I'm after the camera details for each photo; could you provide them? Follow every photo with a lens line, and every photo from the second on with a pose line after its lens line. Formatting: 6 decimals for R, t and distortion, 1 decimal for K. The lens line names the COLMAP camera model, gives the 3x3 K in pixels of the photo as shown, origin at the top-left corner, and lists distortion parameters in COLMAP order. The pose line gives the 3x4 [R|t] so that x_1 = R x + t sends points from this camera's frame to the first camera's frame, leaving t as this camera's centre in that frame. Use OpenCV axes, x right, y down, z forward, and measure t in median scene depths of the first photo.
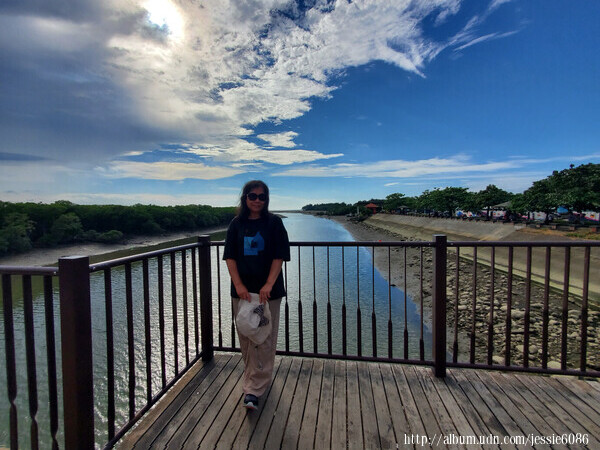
lens RADIAL K [[282.0, 0, 329.7], [0, 282.0, 249.3], [0, 0, 1]] dist [0.013705, -0.000261]
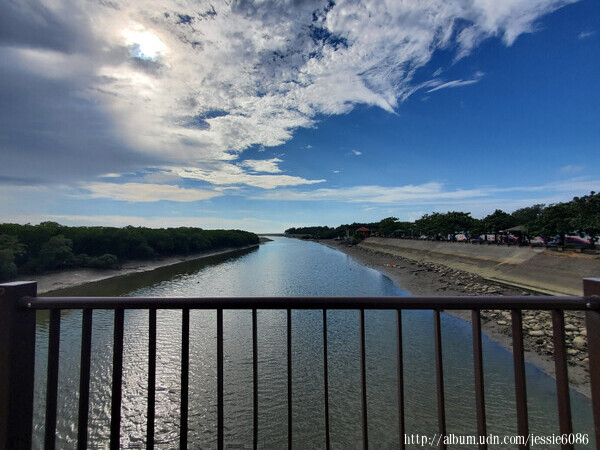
lens RADIAL K [[282.0, 0, 305.1], [0, 282.0, 231.1], [0, 0, 1]] dist [0.013705, -0.000261]
pose [[0.996578, 0.005802, 0.082450, -0.120163], [0.006548, 0.988856, -0.148732, 0.000146], [-0.082394, 0.148762, 0.985434, 0.021381]]
